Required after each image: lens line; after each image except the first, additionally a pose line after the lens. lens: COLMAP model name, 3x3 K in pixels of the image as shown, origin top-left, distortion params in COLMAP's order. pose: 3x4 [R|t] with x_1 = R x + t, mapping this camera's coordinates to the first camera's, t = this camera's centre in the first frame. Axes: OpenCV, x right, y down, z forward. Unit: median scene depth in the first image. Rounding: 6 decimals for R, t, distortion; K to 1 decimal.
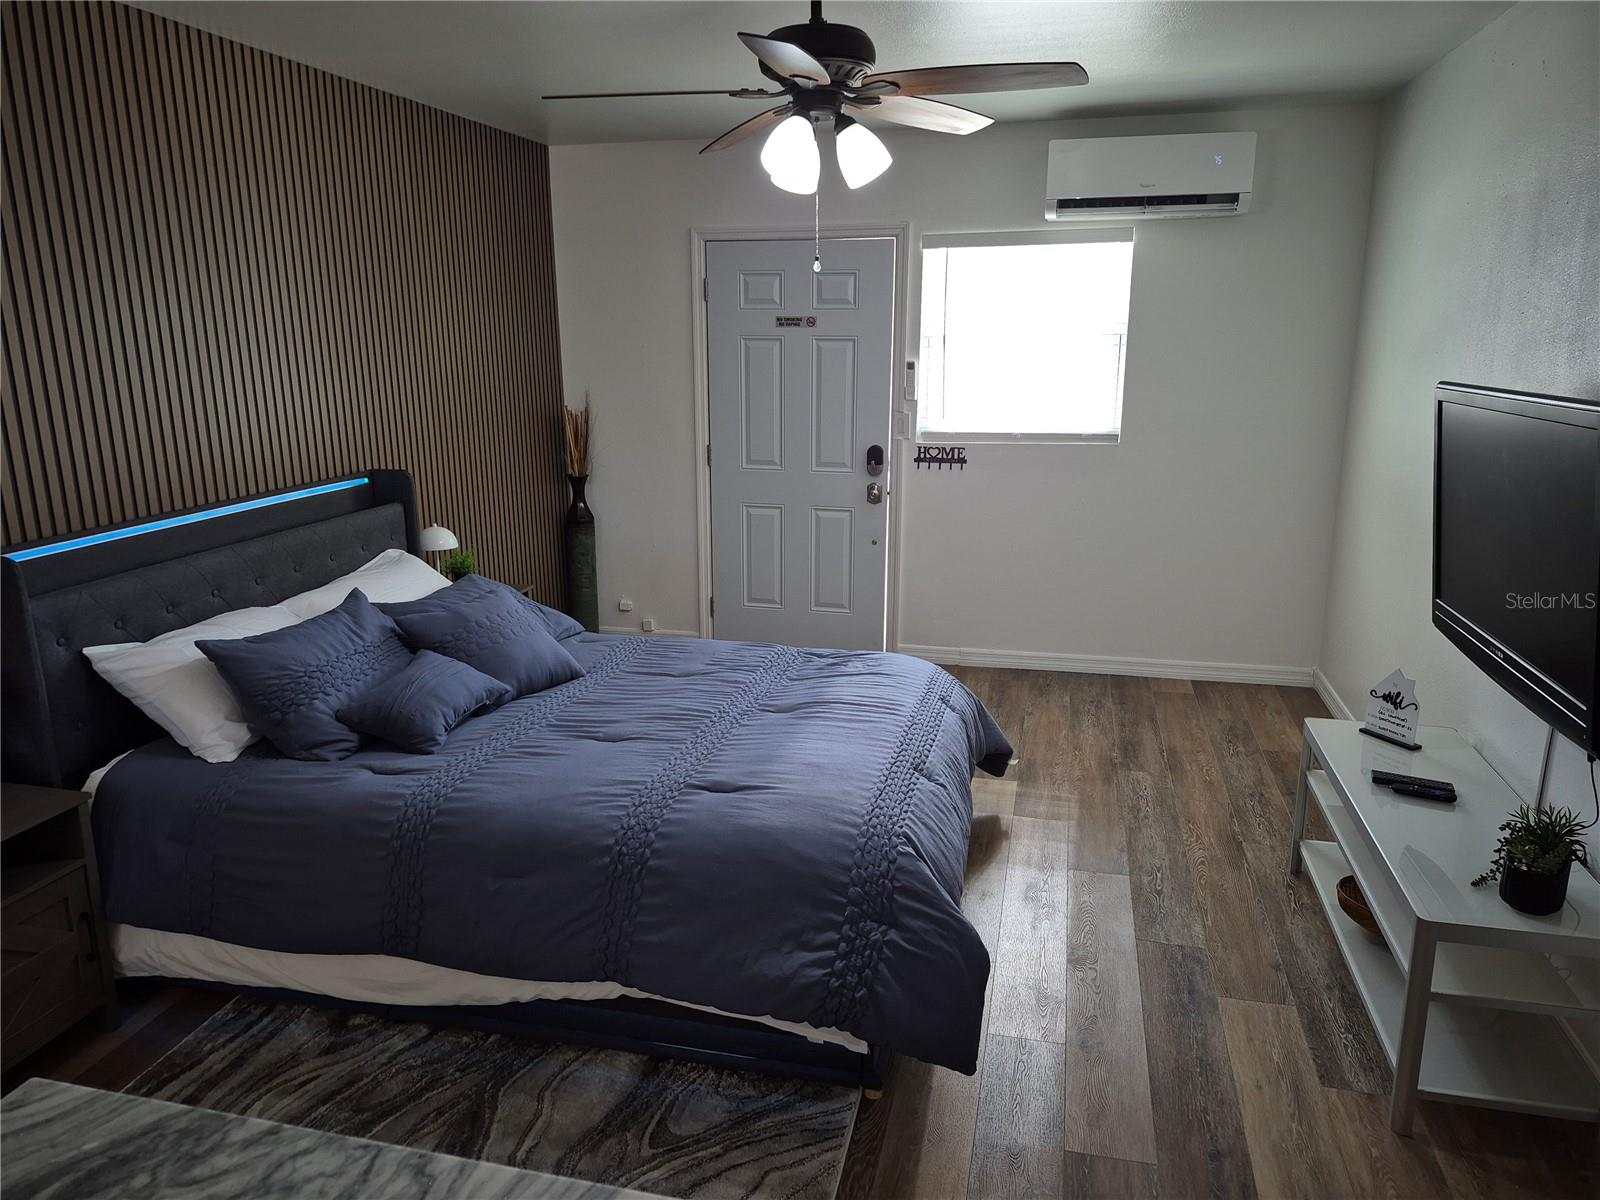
lens RADIAL K [[1129.4, 0, 774.5], [0, 1129.4, 594.4], [0, 0, 1]] dist [0.089629, -0.123022]
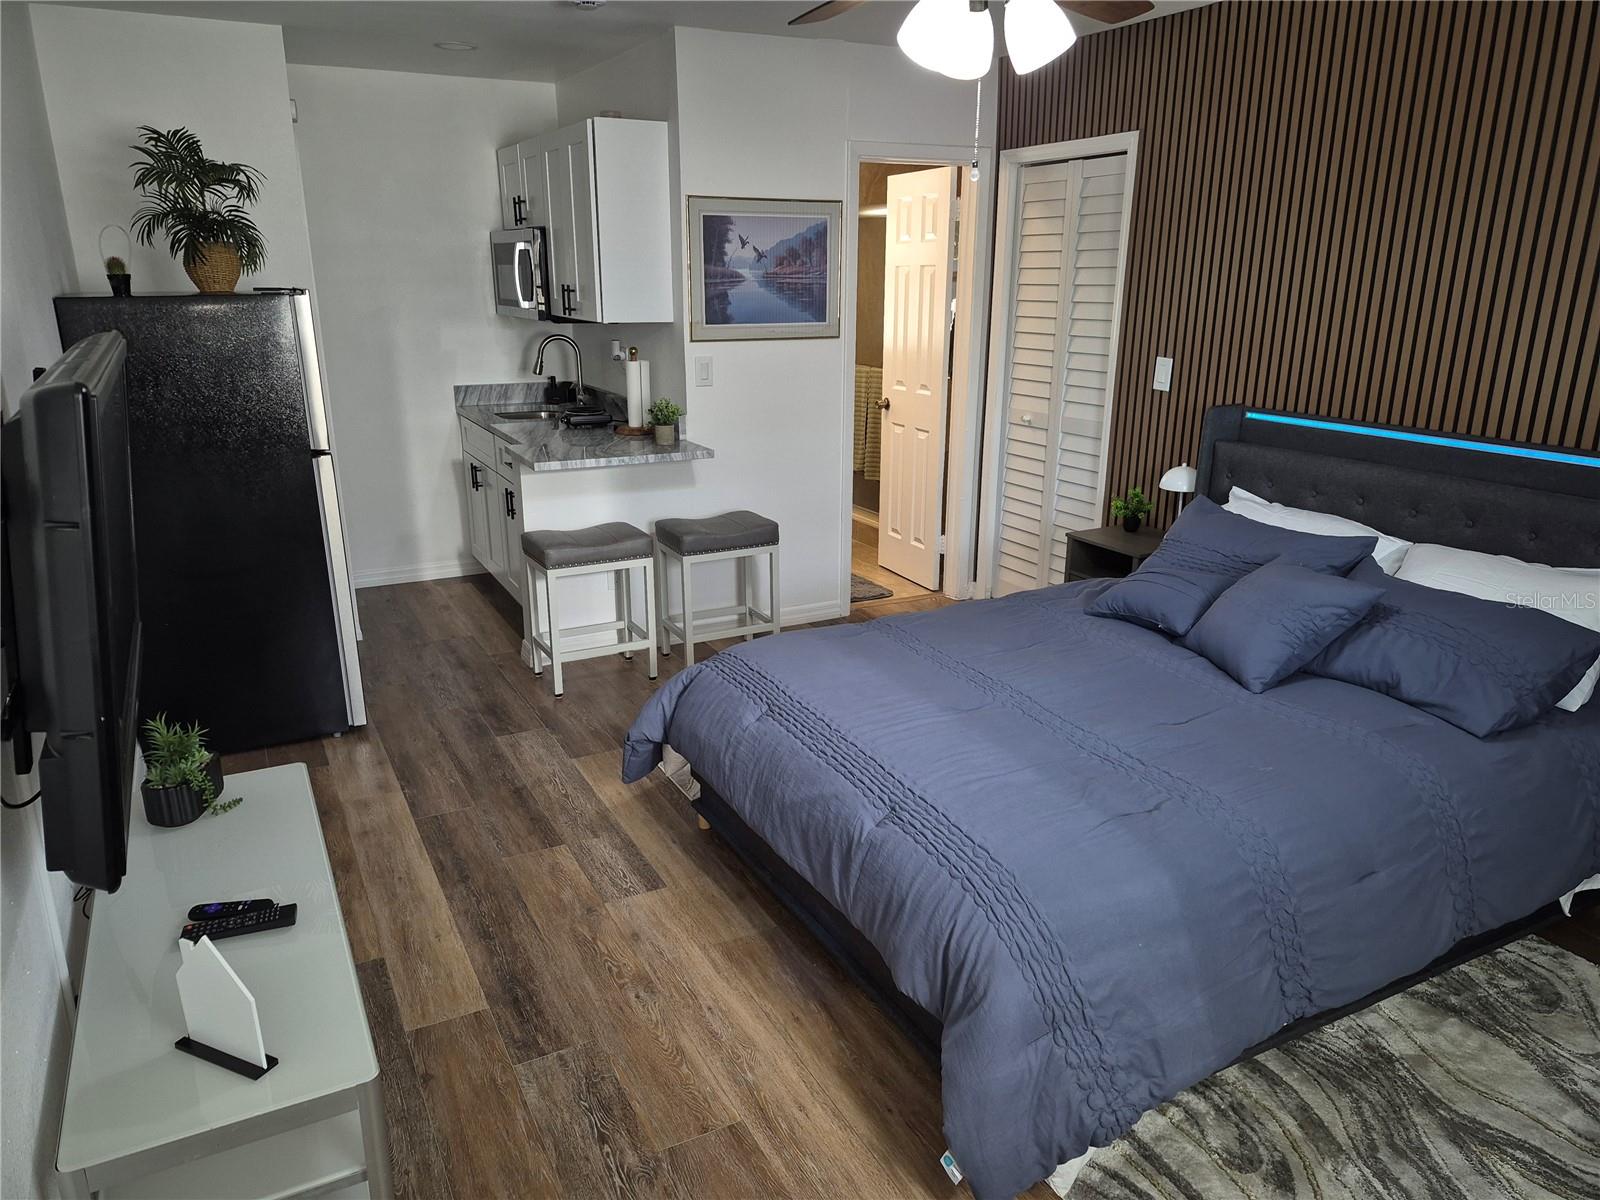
lens RADIAL K [[1133.5, 0, 805.0], [0, 1133.5, 615.7], [0, 0, 1]] dist [0.097346, -0.125196]
pose [[-0.744931, 0.201716, -0.635916, 0.719001], [-0.152383, 0.876550, 0.456552, -0.375425], [0.649506, 0.437002, -0.622231, 1.601447]]
